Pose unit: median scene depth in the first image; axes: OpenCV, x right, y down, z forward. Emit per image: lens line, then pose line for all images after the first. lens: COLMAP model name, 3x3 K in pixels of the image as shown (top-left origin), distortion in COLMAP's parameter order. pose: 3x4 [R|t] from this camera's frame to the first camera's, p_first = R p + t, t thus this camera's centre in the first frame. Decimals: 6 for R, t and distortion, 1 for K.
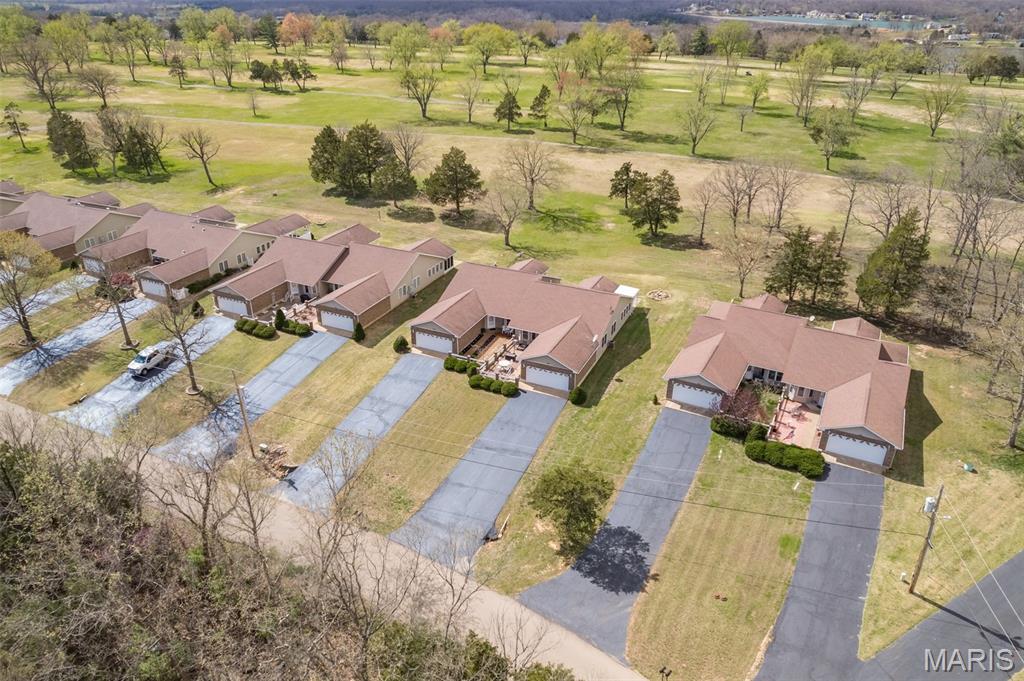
lens RADIAL K [[723.8, 0, 515.9], [0, 723.8, 322.0], [0, 0, 1]] dist [-0.051556, -0.000986]
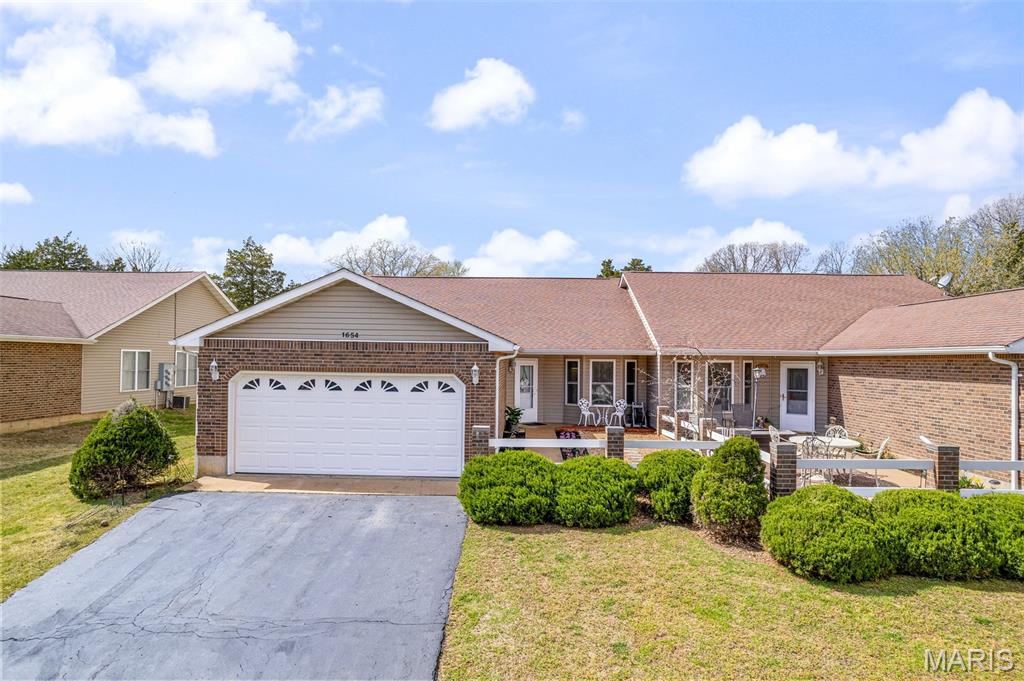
lens RADIAL K [[660.4, 0, 516.0], [0, 660.4, 338.3], [0, 0, 1]] dist [-0.087641, 0.083377]
pose [[0.922451, 0.011459, 0.385943, -0.117836], [0.162091, 0.895724, -0.414012, 0.071226], [-0.350443, 0.444463, 0.824404, 0.734005]]
